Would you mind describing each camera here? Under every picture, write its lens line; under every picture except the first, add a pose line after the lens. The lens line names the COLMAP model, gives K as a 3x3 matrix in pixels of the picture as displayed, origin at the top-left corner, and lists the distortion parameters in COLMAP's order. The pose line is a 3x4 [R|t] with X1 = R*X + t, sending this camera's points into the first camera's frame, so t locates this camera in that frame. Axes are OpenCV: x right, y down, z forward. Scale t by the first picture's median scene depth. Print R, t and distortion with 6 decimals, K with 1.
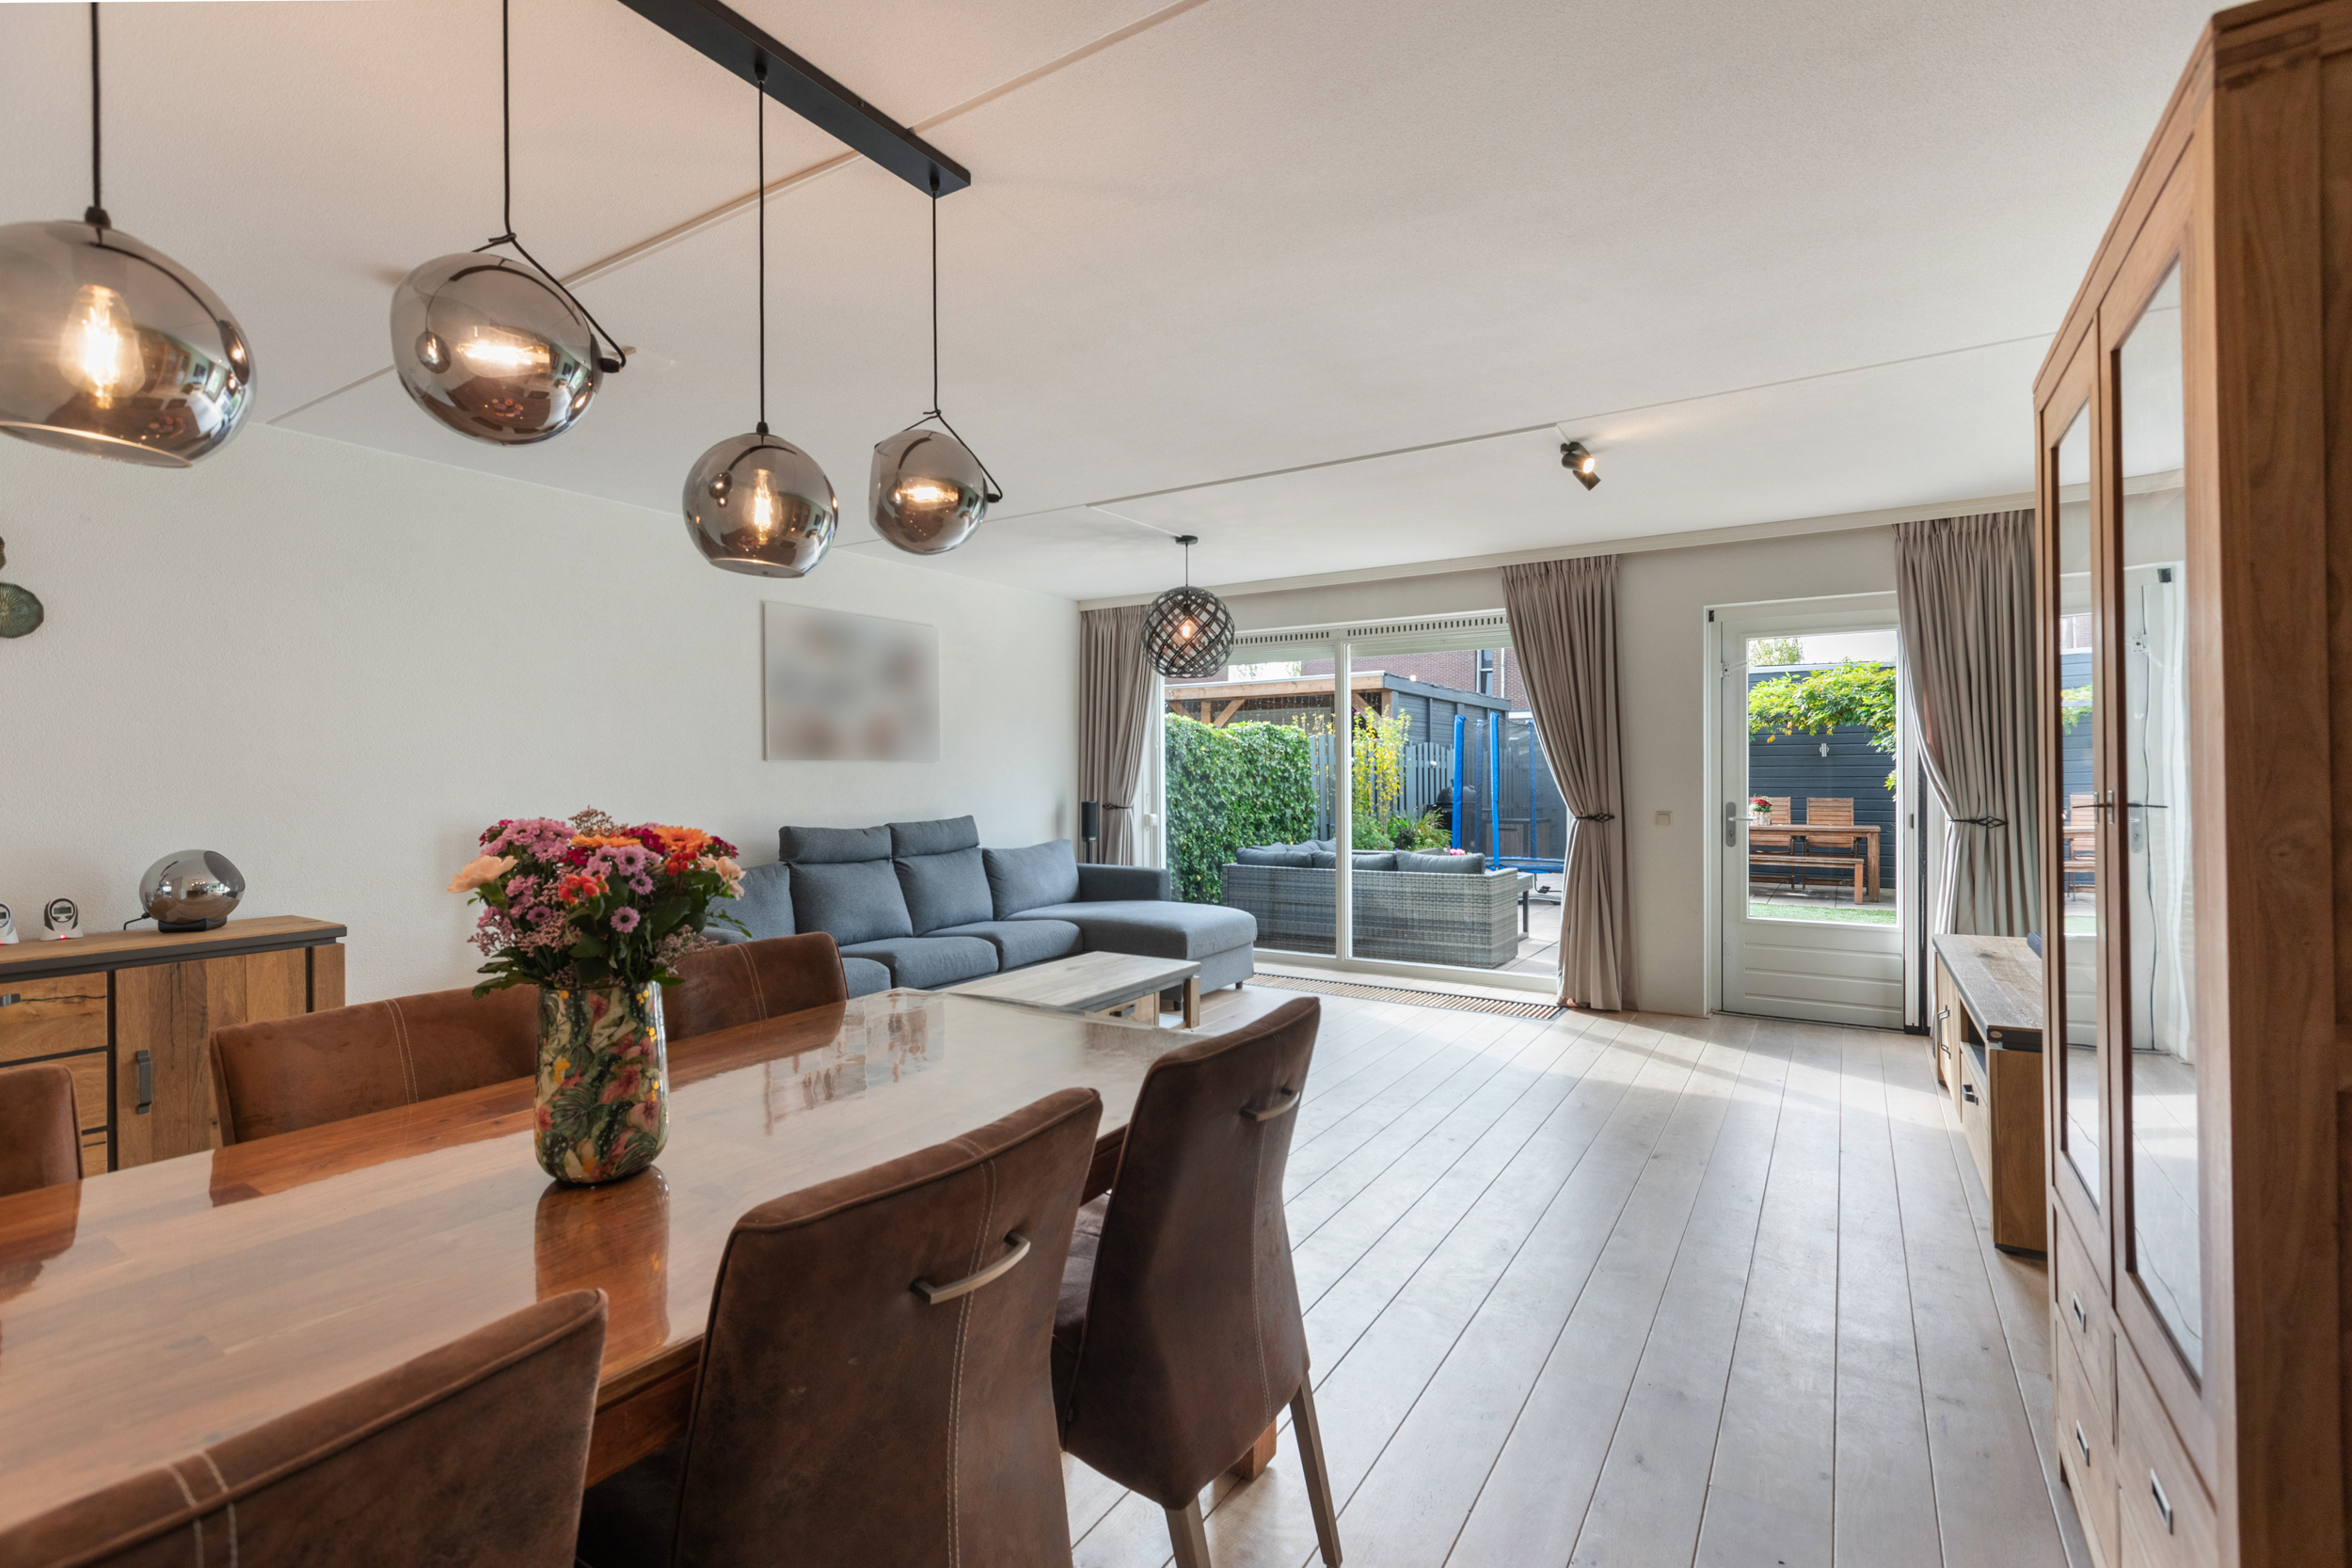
lens RADIAL K [[1057.3, 0, 1176.0], [0, 1057.3, 784.0], [0, 0, 1]] dist [0.002470, 0.000370]
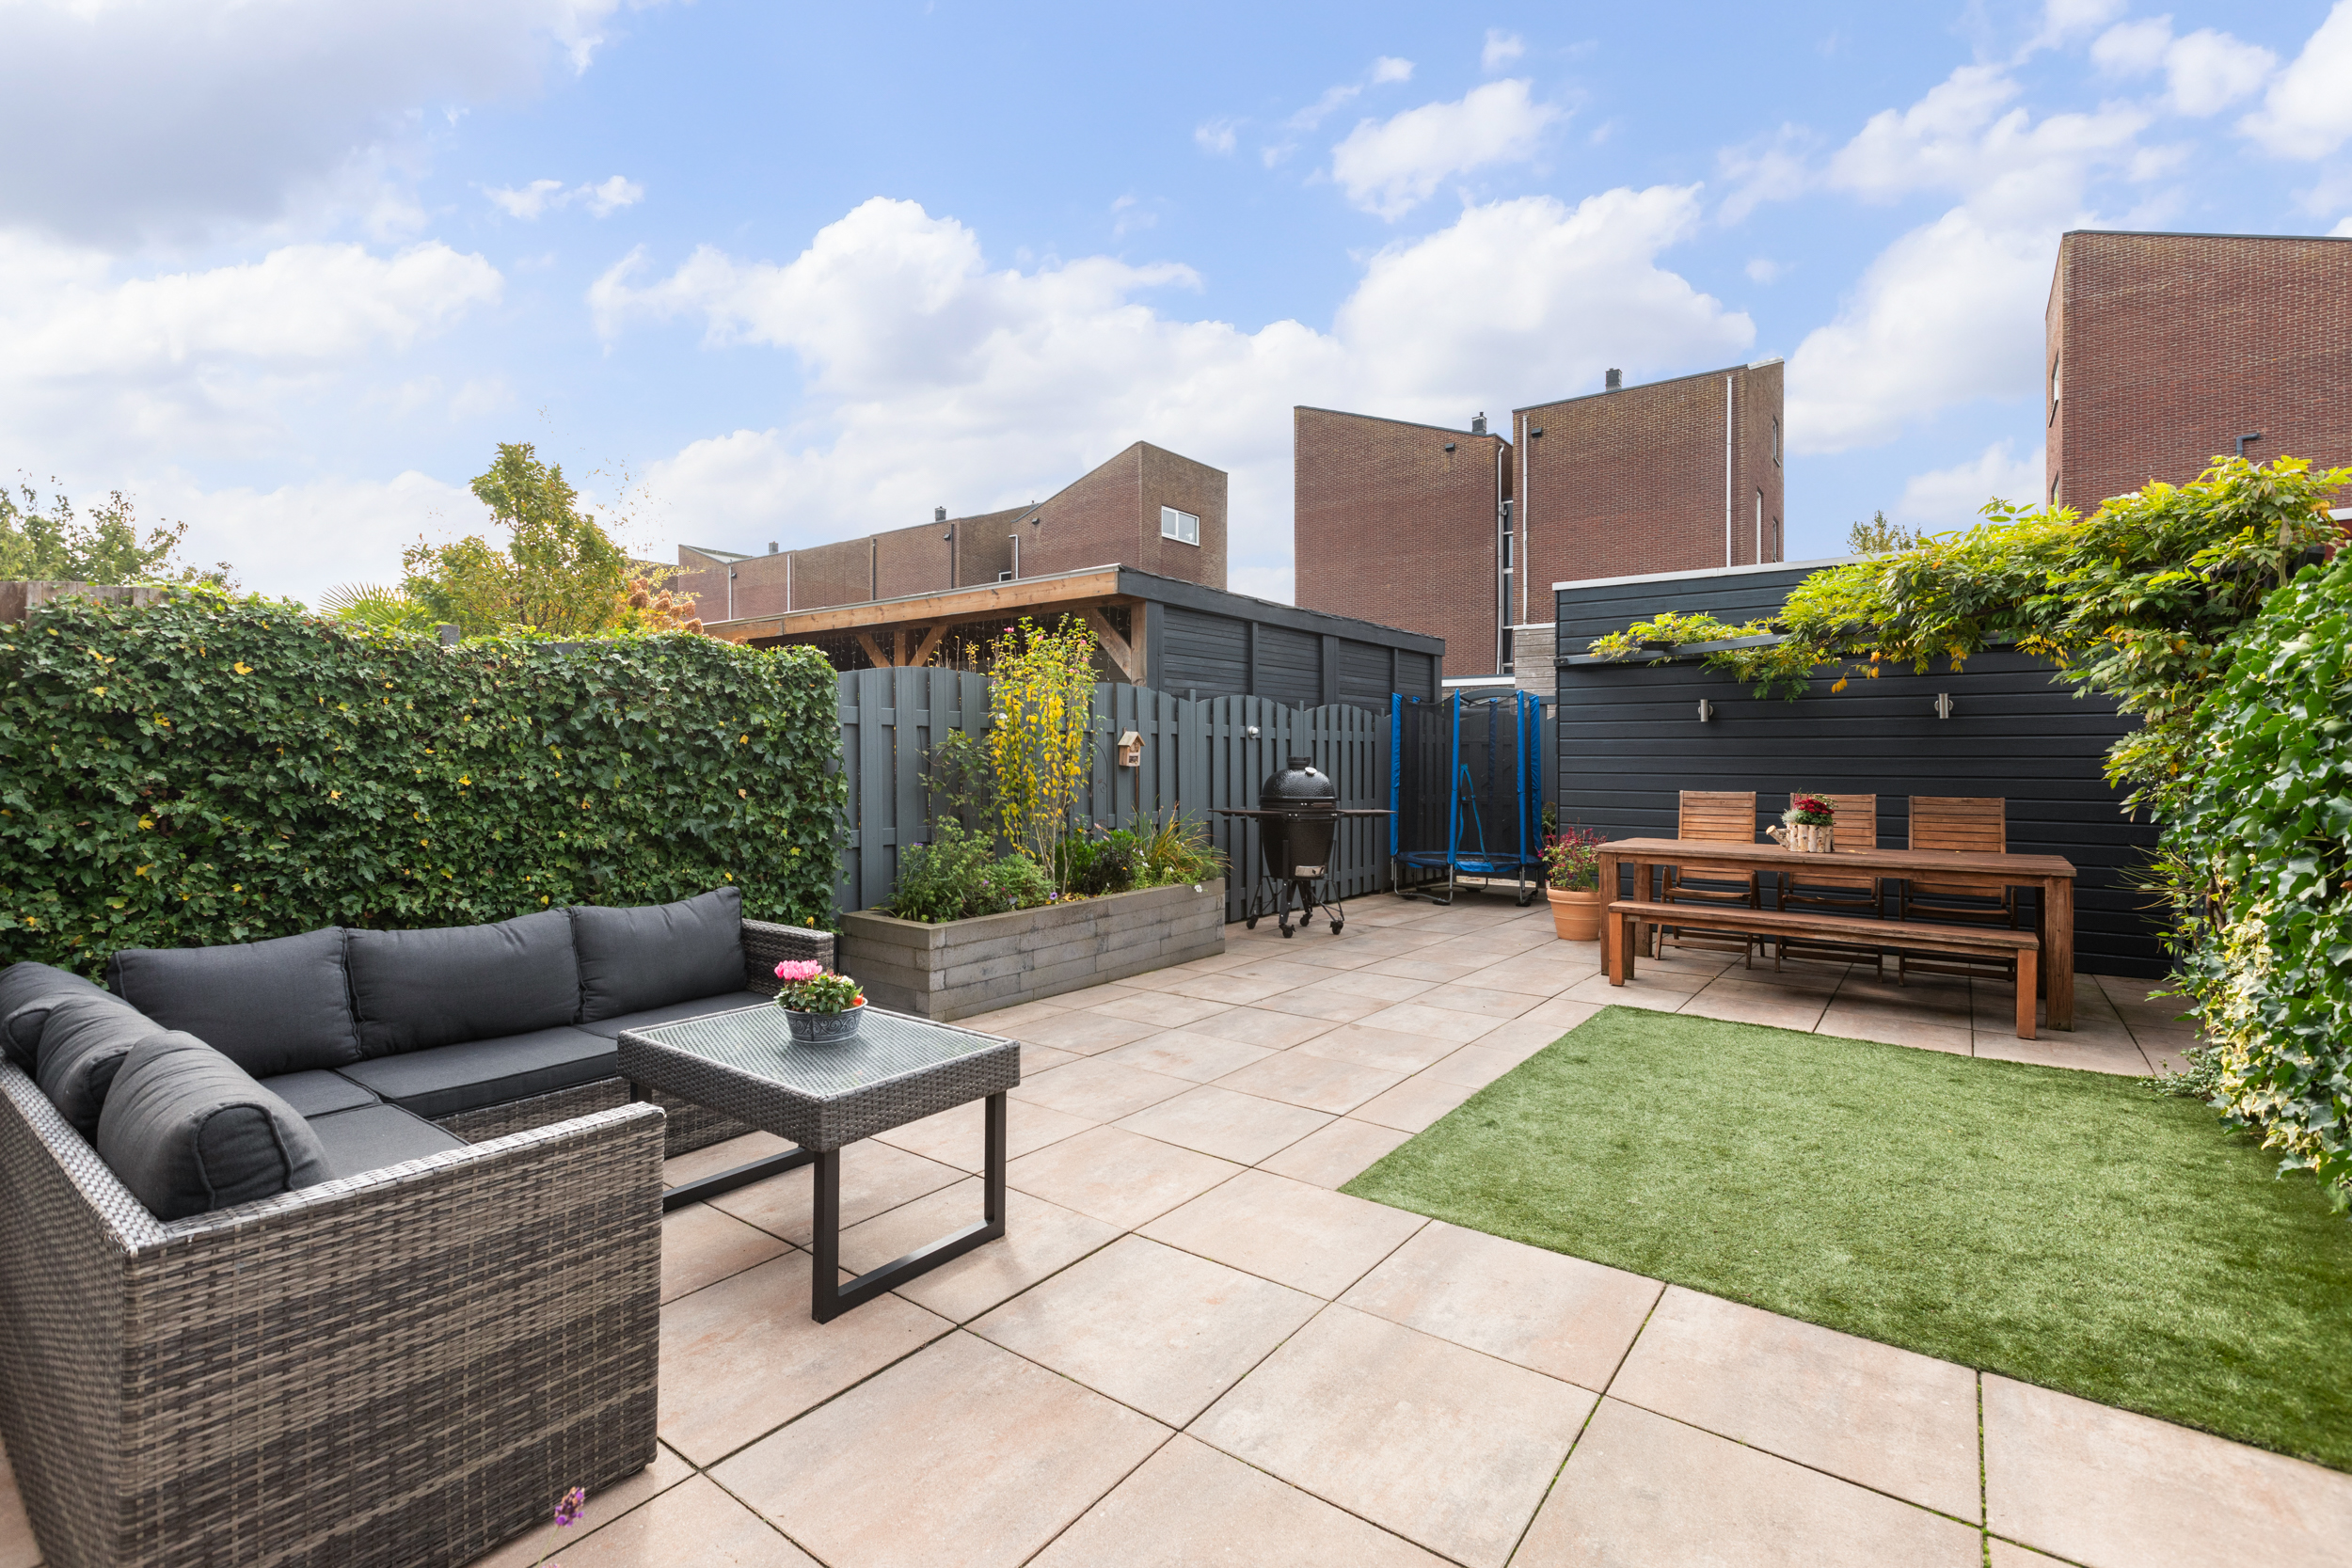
lens RADIAL K [[1071.4, 0, 1149.6], [0, 1071.4, 757.3], [0, 0, 1]] dist [0.001198, -0.000152]
pose [[0.996437, 0.006375, -0.084099, 0.556728], [-0.006888, 0.999959, -0.005811, -0.000945], [0.084059, 0.006370, 0.996440, 0.919644]]
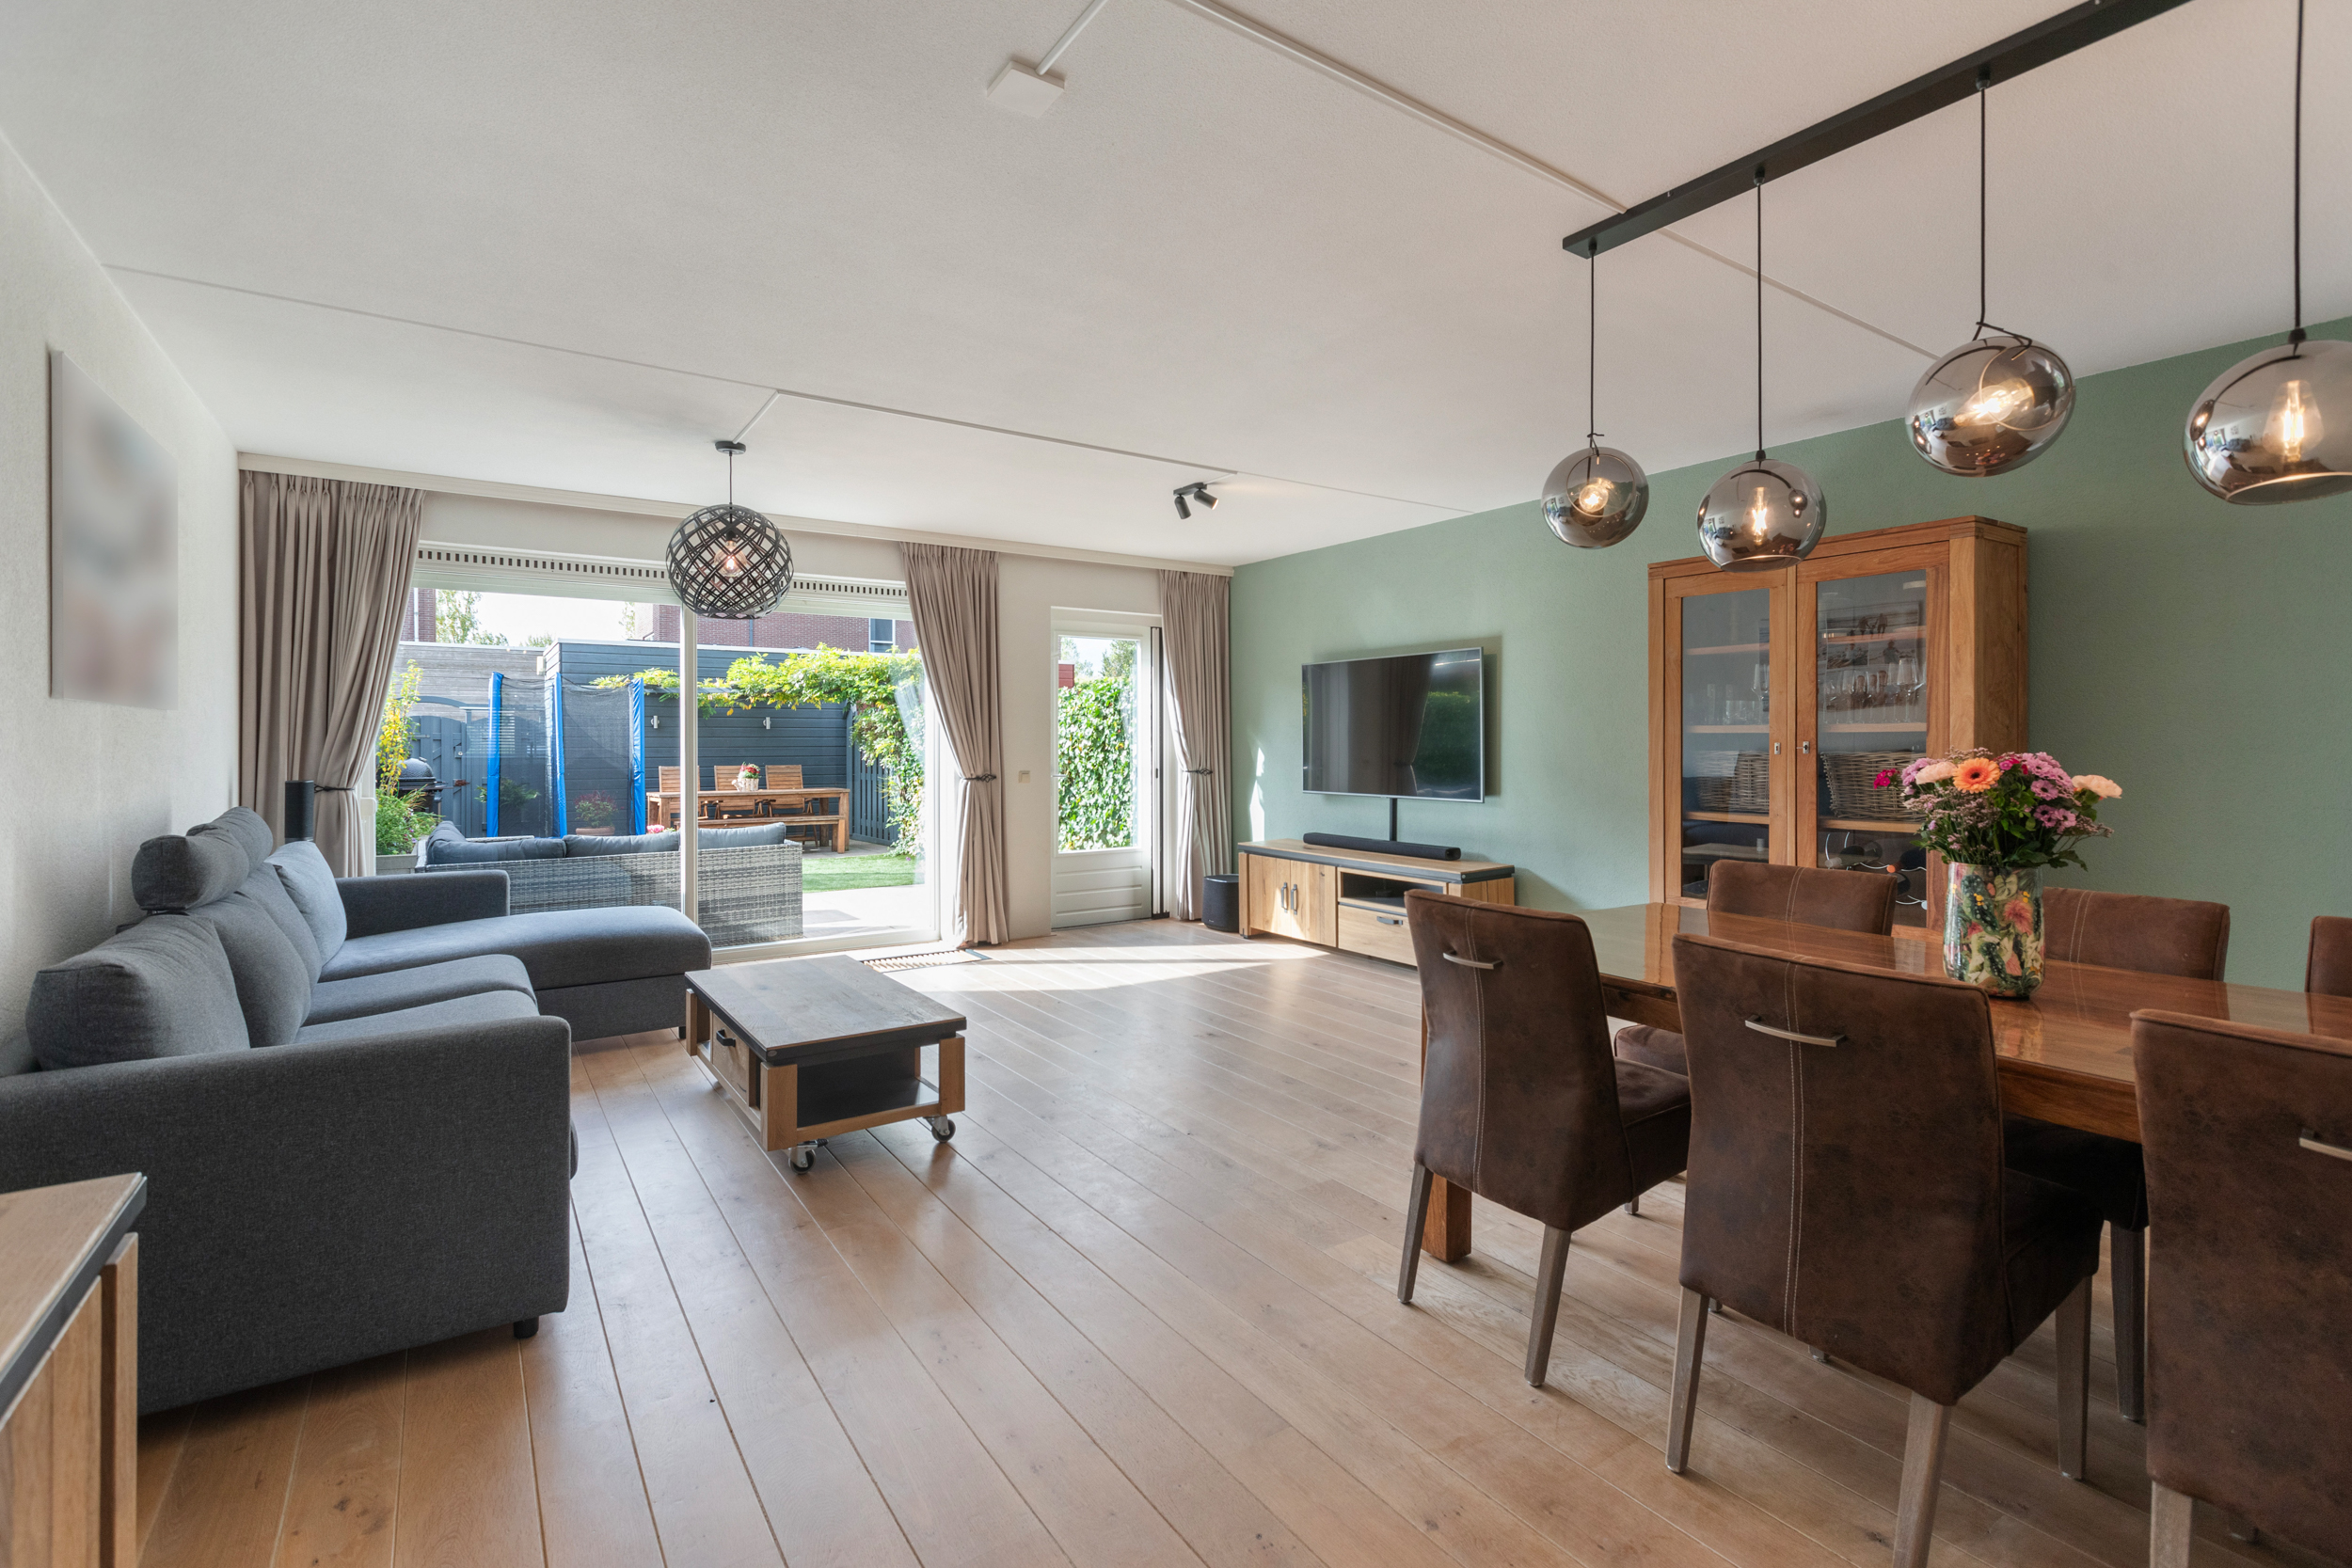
lens RADIAL K [[1071.4, 0, 1149.6], [0, 1071.4, 757.3], [0, 0, 1]] dist [0.001198, -0.000152]
pose [[0.412472, -0.007489, 0.910940, -0.554775], [0.007796, 0.999959, 0.004691, 0.004723], [-0.910937, 0.005167, 0.412513, 0.338226]]
